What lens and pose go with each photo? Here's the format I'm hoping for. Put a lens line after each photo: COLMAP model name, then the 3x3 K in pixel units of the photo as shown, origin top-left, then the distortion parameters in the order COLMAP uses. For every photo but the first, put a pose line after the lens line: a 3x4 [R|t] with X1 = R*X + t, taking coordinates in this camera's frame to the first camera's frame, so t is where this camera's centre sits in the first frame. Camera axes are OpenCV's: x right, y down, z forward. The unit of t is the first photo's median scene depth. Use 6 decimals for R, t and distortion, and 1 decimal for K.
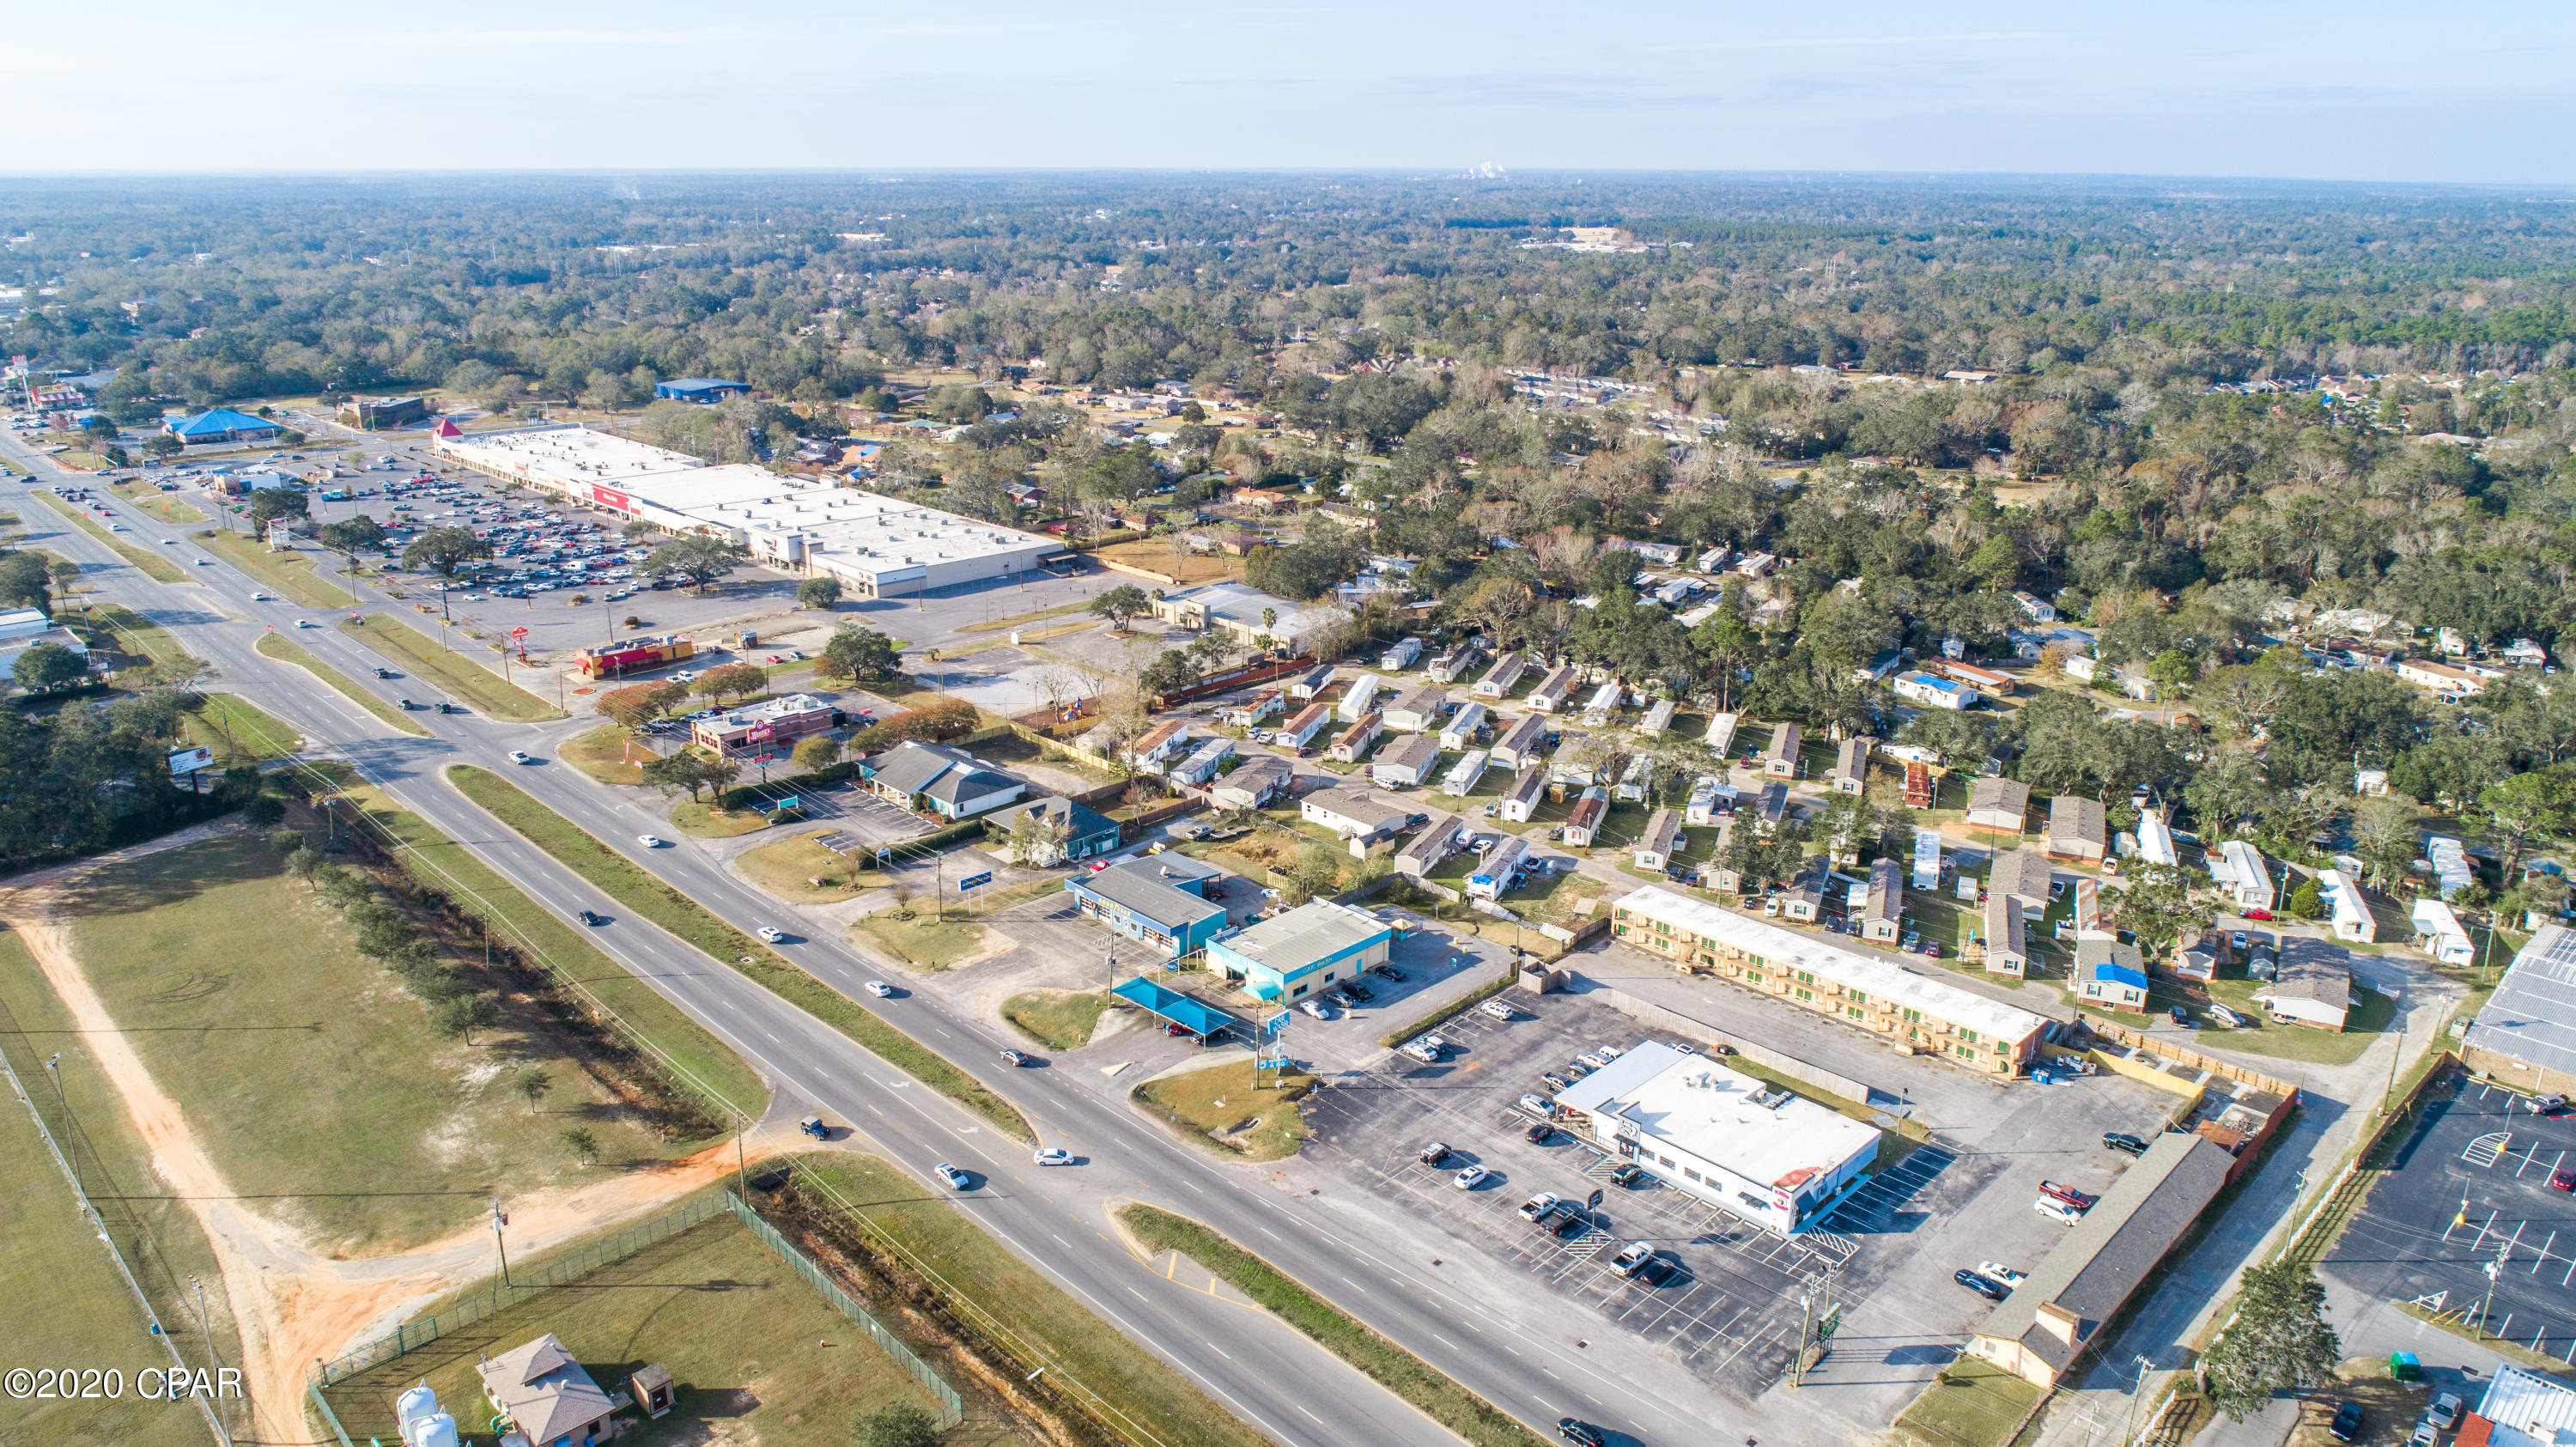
lens RADIAL K [[1726.3, 0, 1287.0], [0, 1726.3, 735.1], [0, 0, 1]] dist [-0.016758, 0.008766]
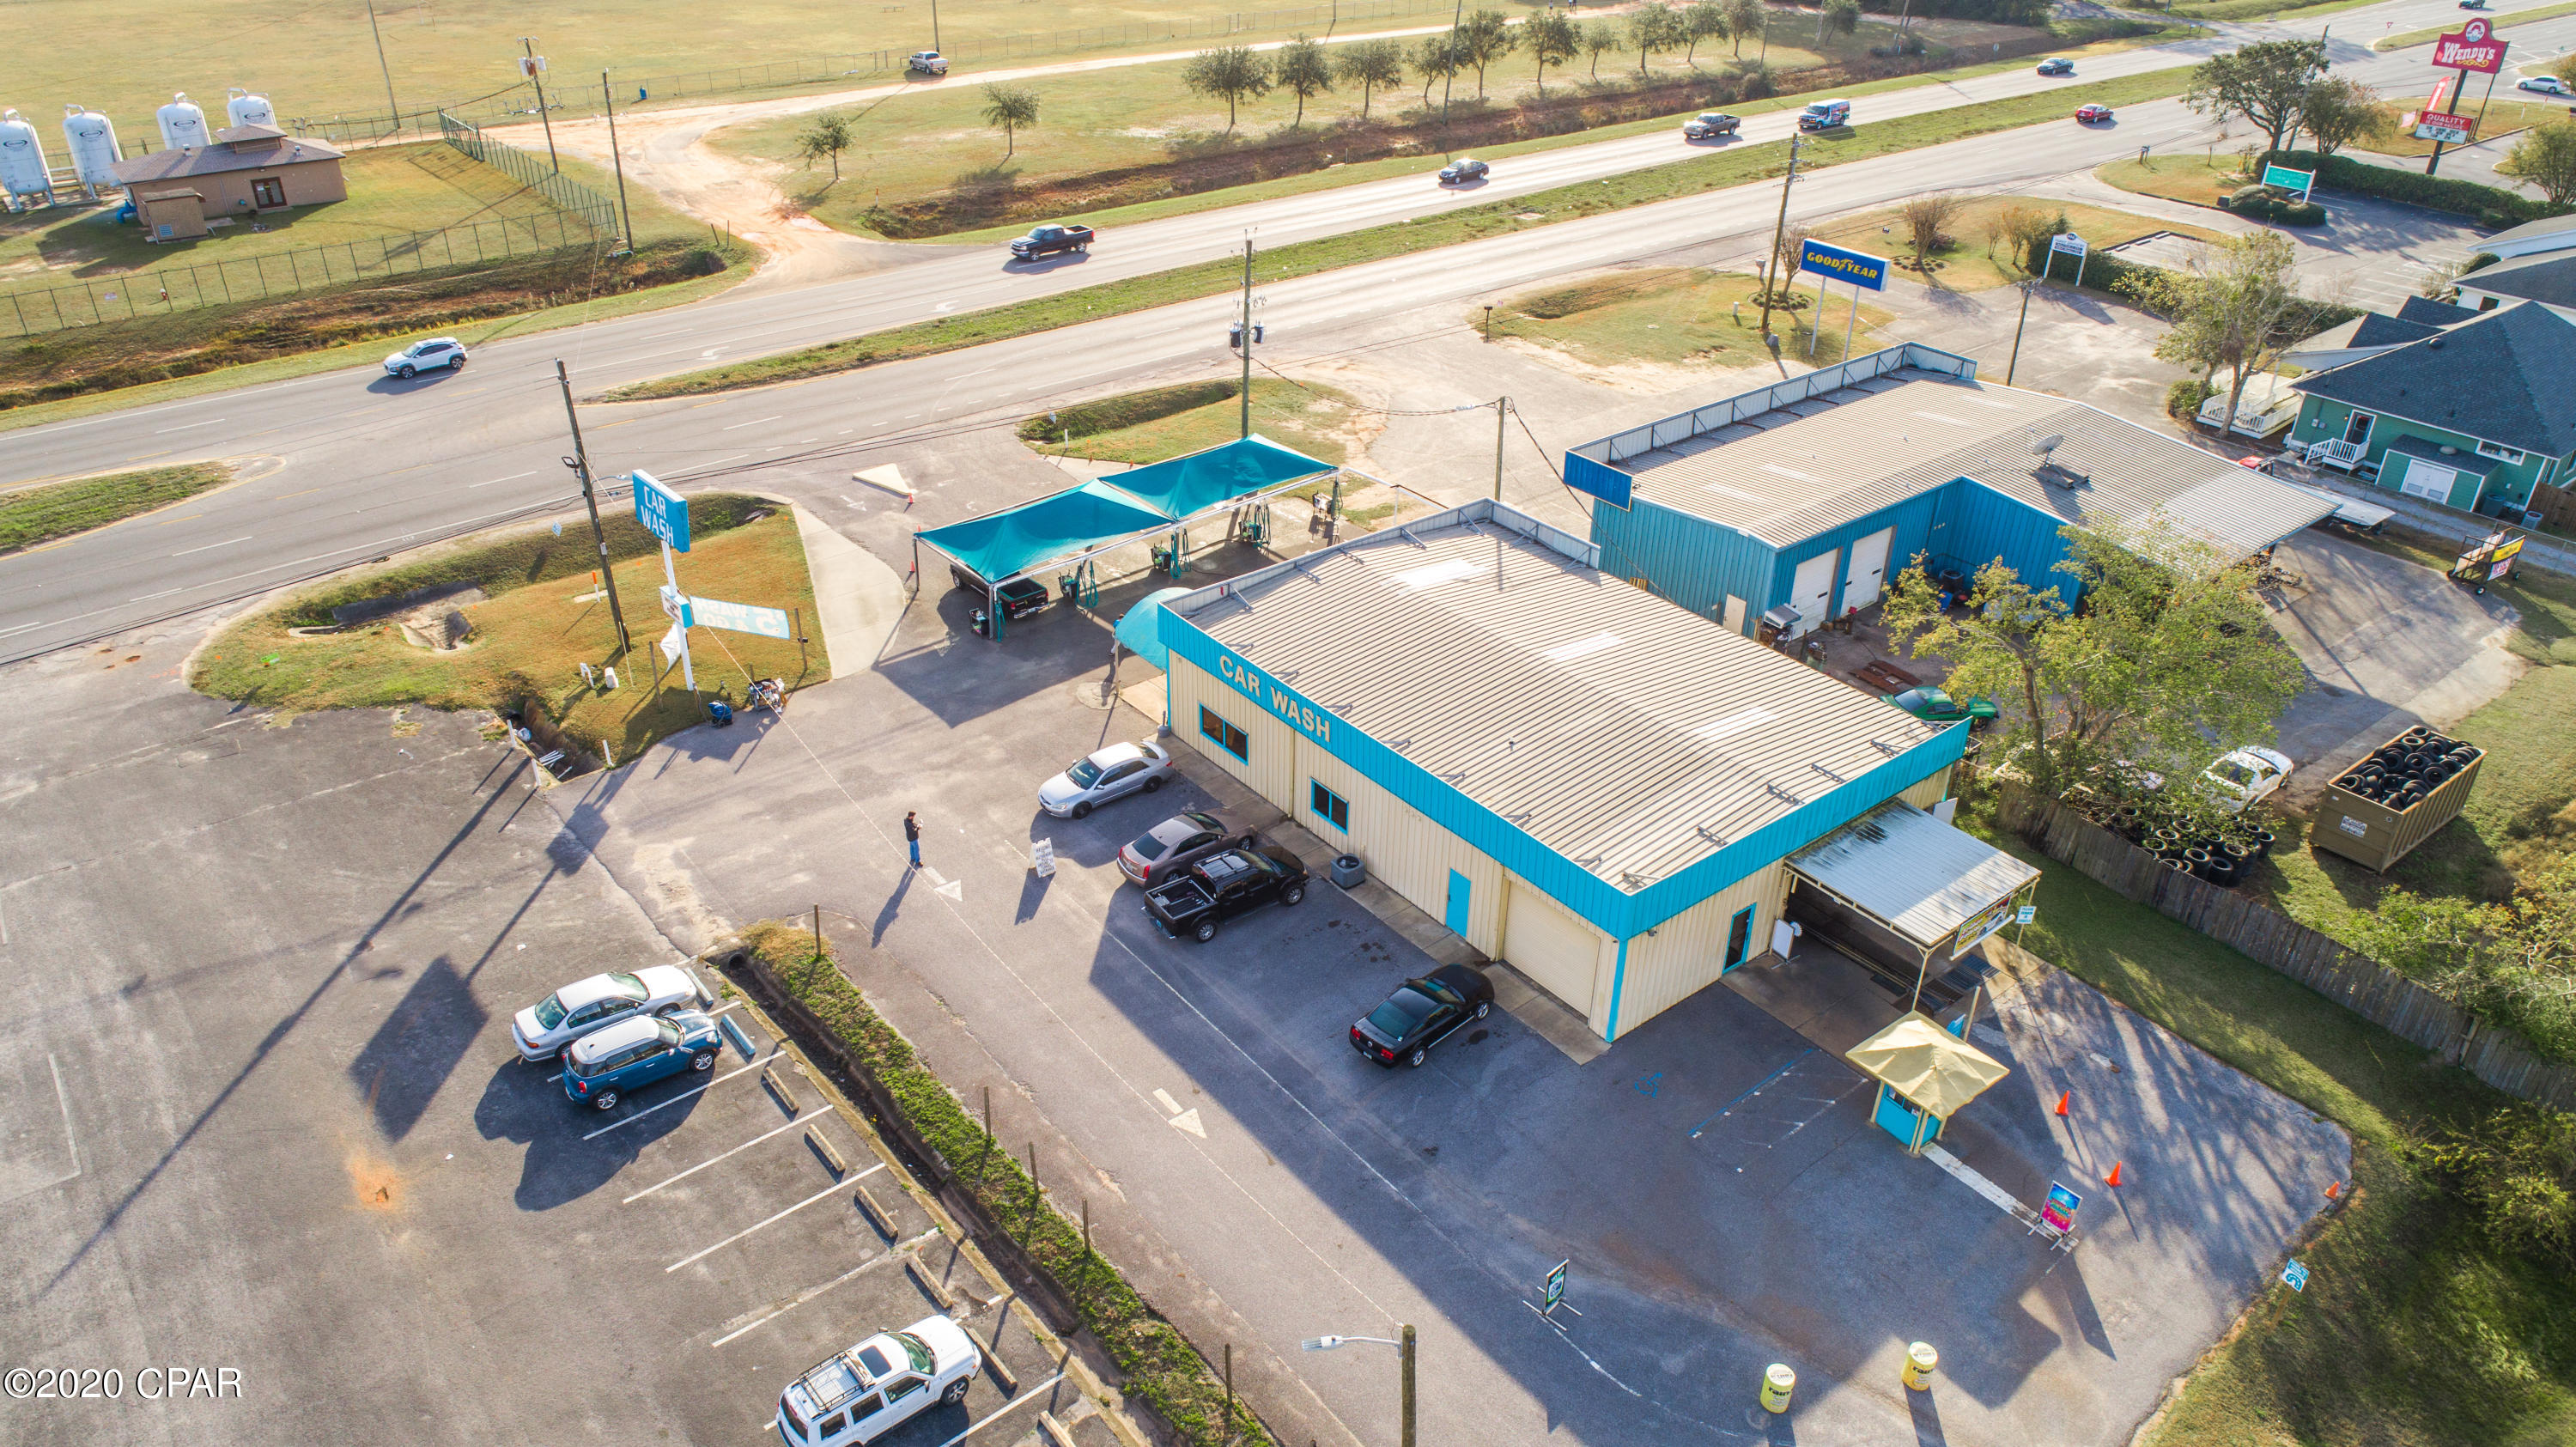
lens RADIAL K [[1726.3, 0, 1287.0], [0, 1726.3, 735.1], [0, 0, 1]] dist [-0.016758, 0.008766]
pose [[-0.106938, 0.501782, -0.858359, 0.211316], [-0.327216, 0.797456, 0.506945, 0.018146], [0.938879, 0.335080, 0.078913, 0.948616]]
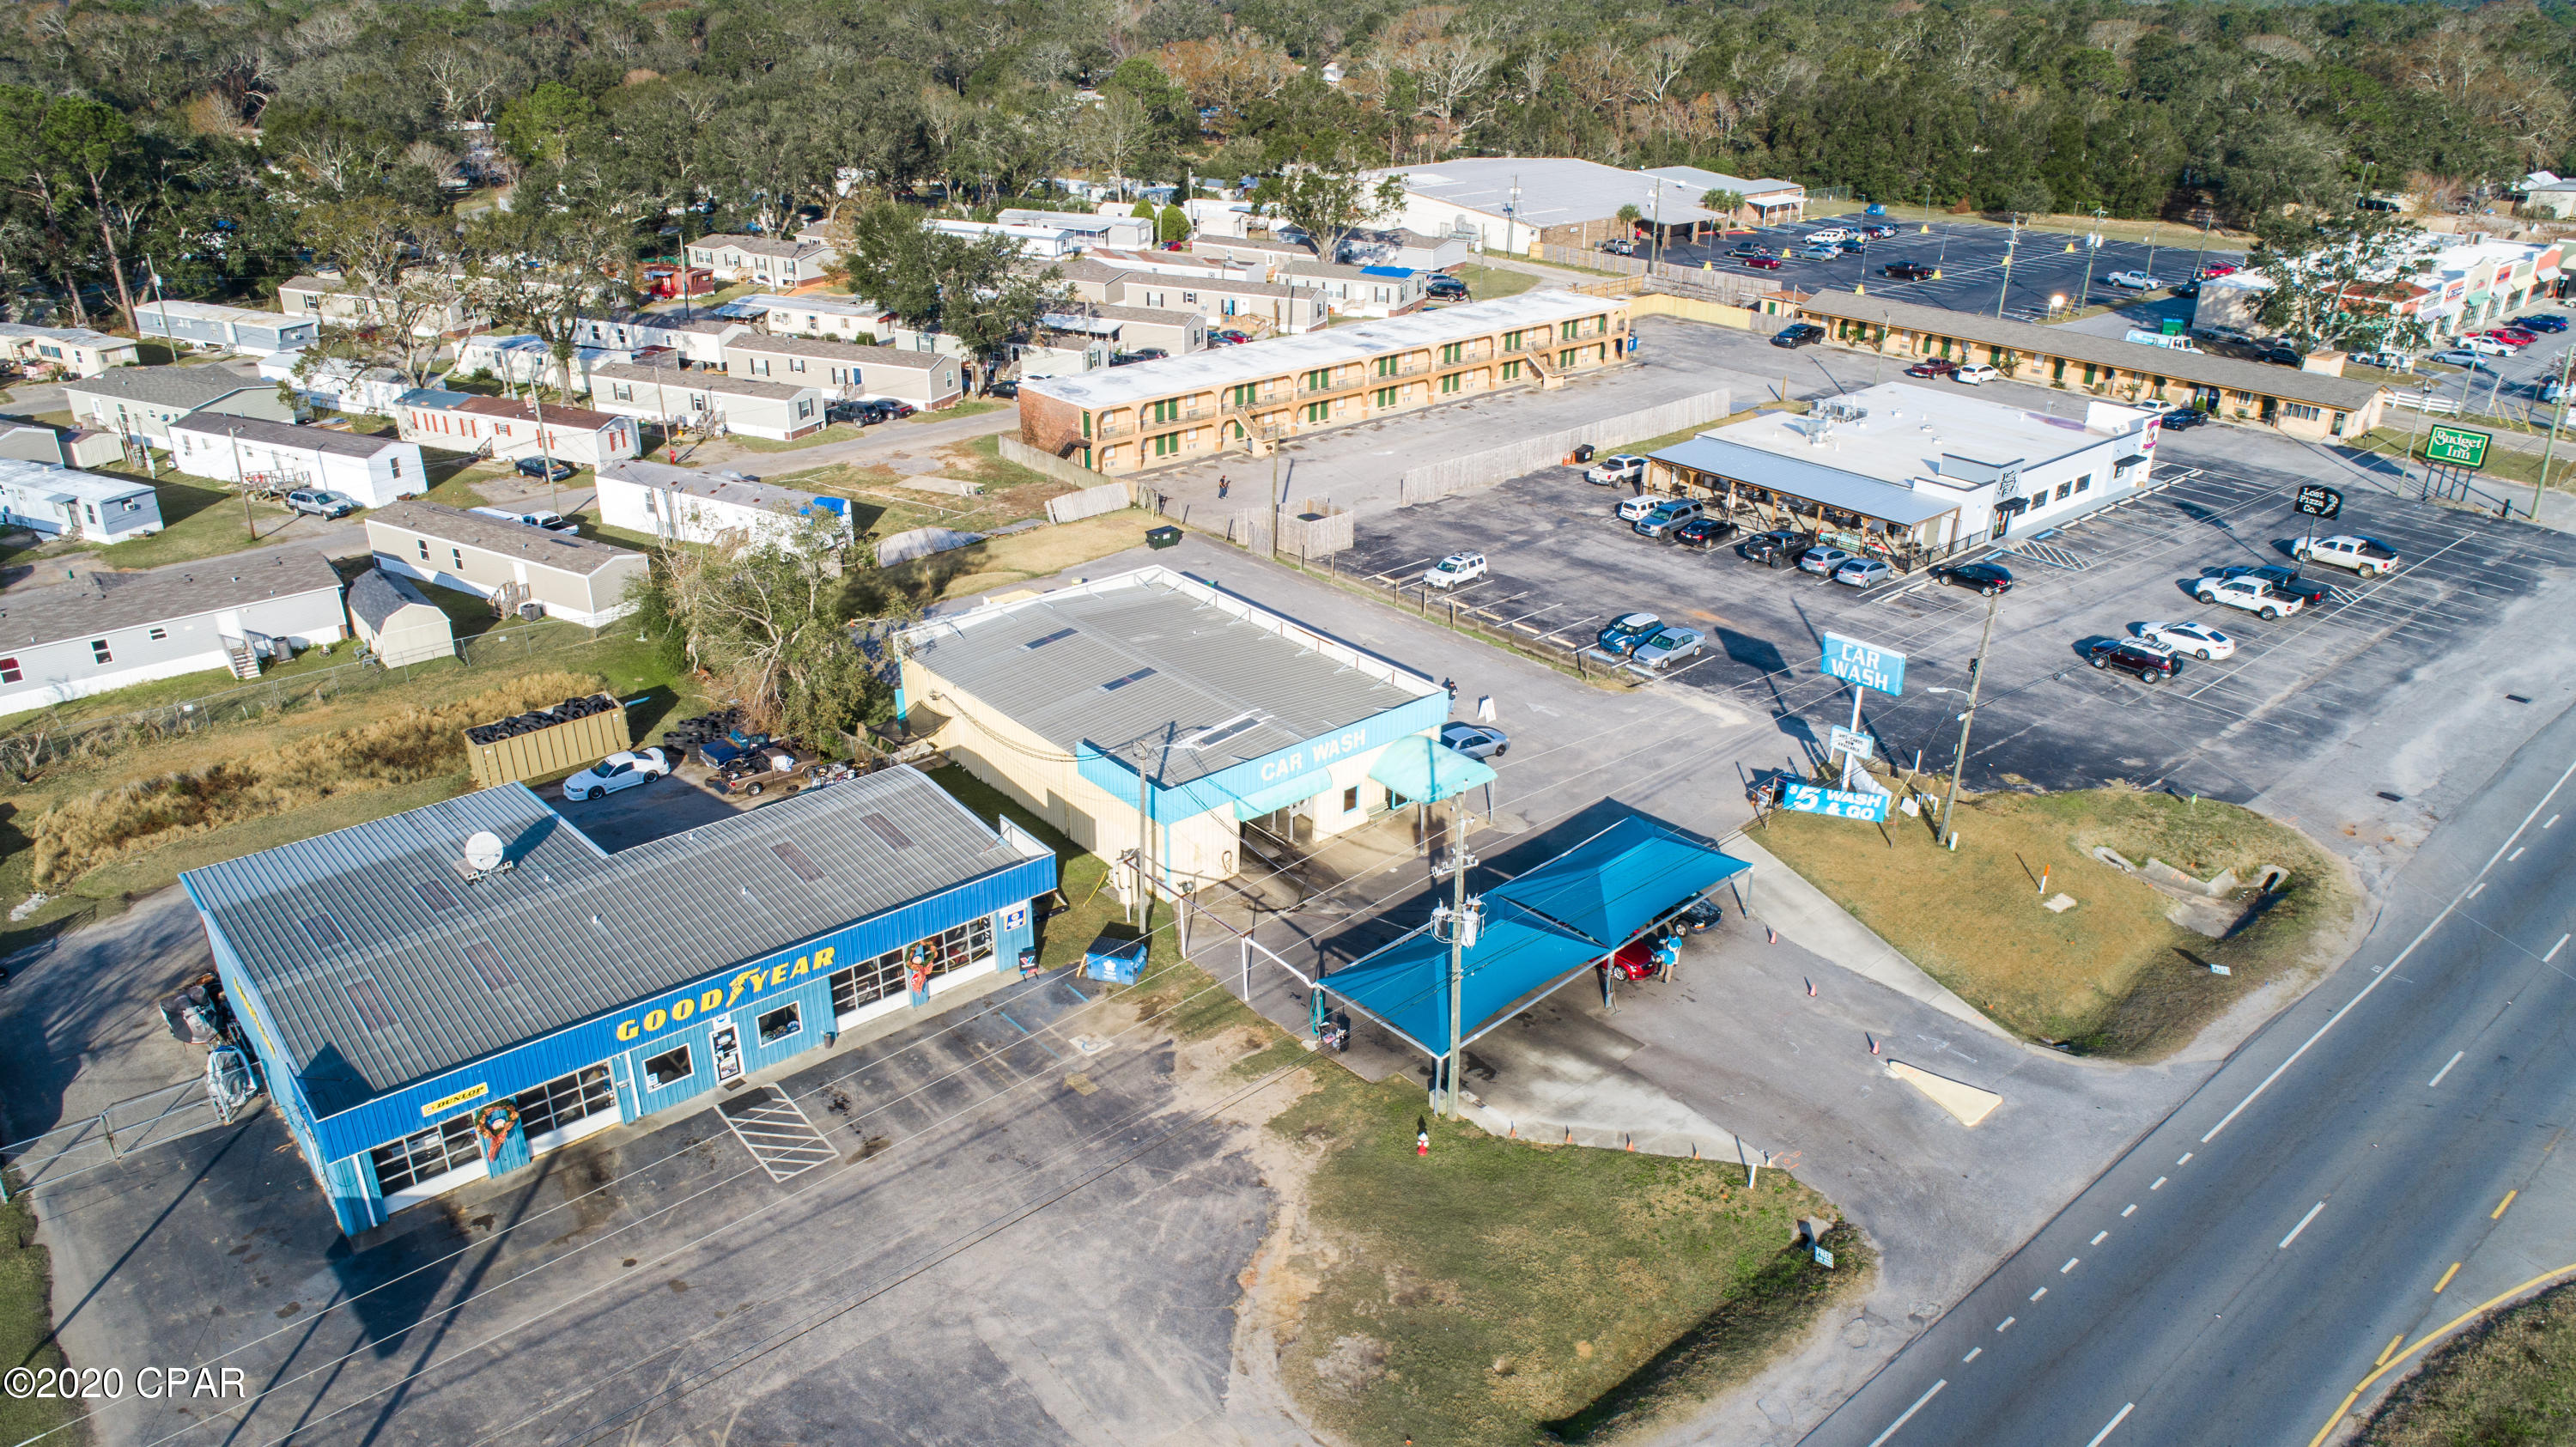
lens RADIAL K [[1726.3, 0, 1287.0], [0, 1726.3, 735.1], [0, 0, 1]] dist [-0.016758, 0.008766]
pose [[0.069831, -0.422736, 0.903559, -0.287106], [0.310224, 0.870060, 0.383088, 0.010462], [-0.948095, 0.253554, 0.191900, 0.914345]]
